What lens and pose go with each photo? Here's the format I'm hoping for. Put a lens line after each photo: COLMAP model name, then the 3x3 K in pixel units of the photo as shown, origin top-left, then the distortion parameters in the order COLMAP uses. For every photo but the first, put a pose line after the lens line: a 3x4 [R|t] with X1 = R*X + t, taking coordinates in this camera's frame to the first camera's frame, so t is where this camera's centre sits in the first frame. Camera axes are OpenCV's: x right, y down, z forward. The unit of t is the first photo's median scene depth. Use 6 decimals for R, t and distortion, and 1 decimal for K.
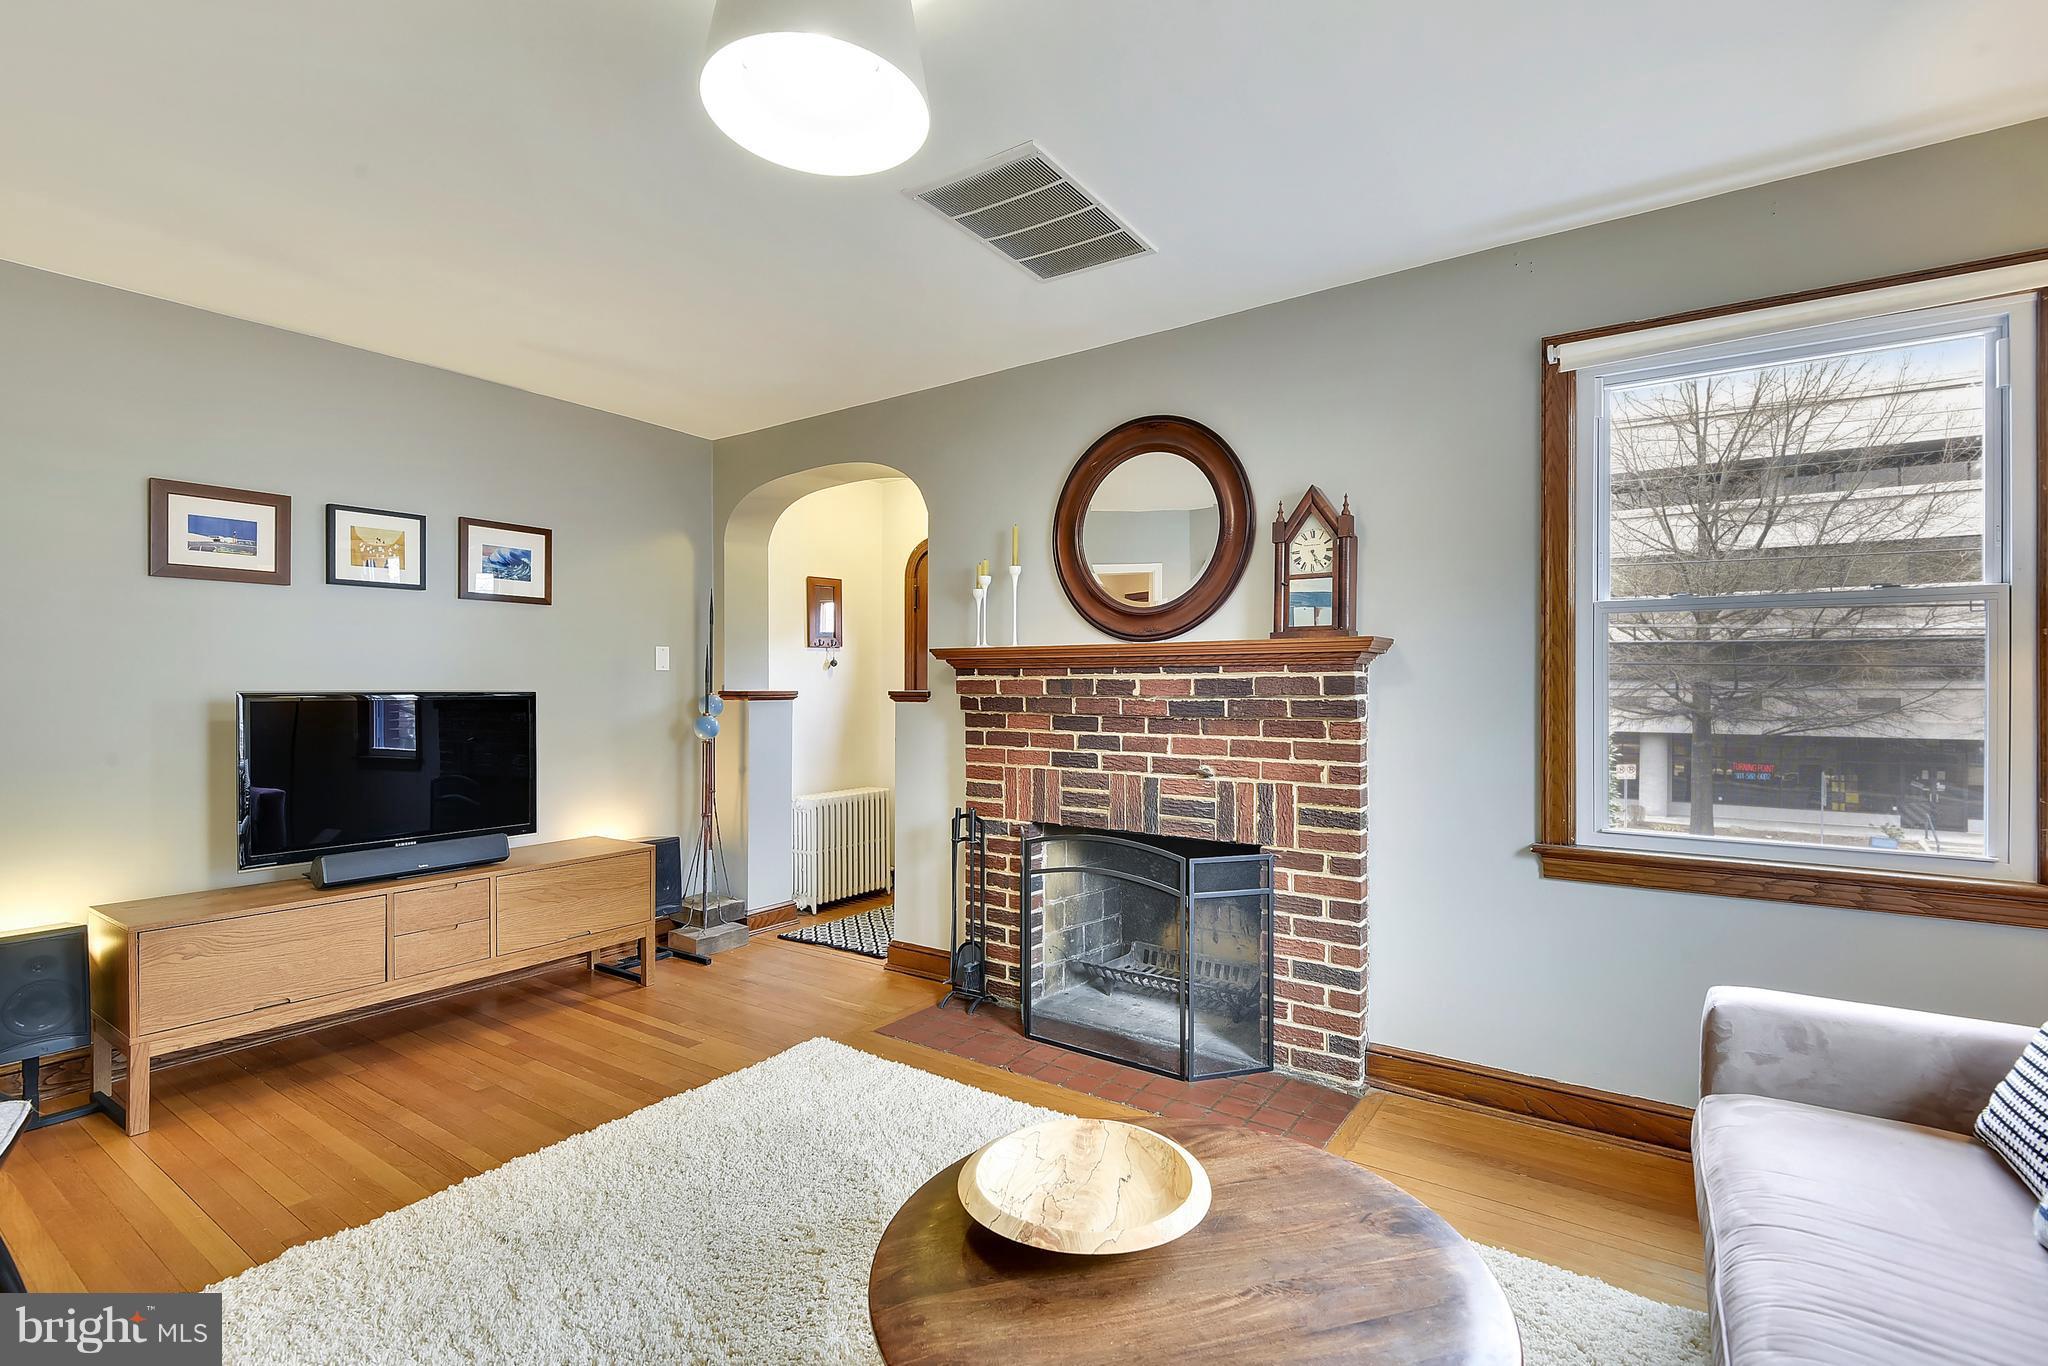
lens RADIAL K [[935.7, 0, 1060.0], [0, 935.7, 692.9], [0, 0, 1]] dist [0.002406, -0.001200]
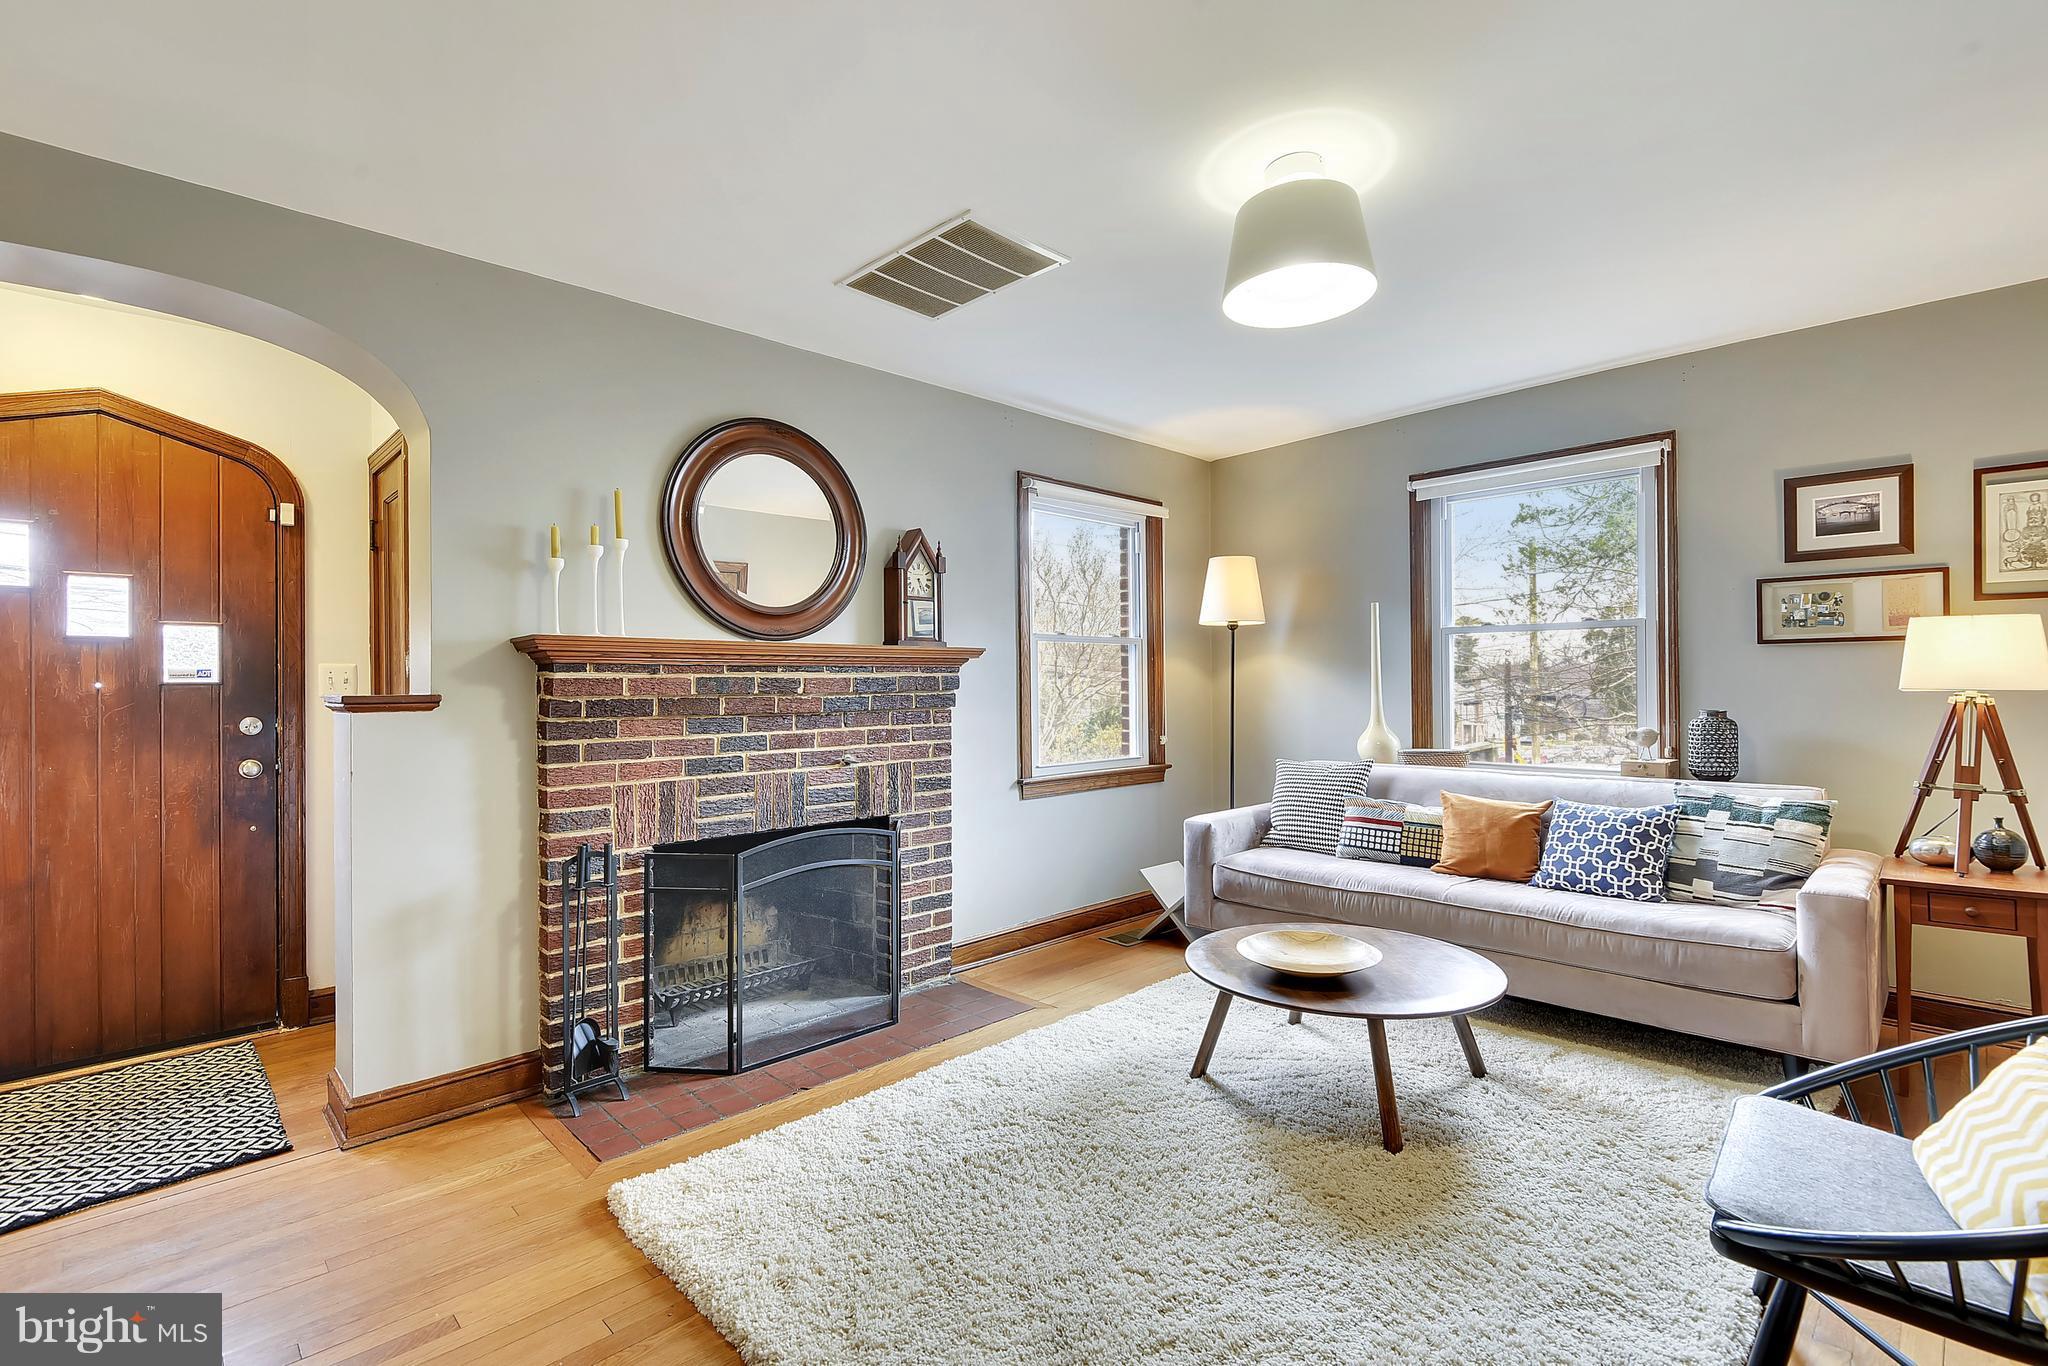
lens RADIAL K [[935.7, 0, 1053.7], [0, 935.7, 682.8], [0, 0, 1]] dist [0.002406, -0.001200]
pose [[0.168816, -0.002558, 0.985644, -0.889659], [0.013235, 0.999912, 0.000328, -0.005758], [-0.985559, 0.012989, 0.168835, 0.549665]]
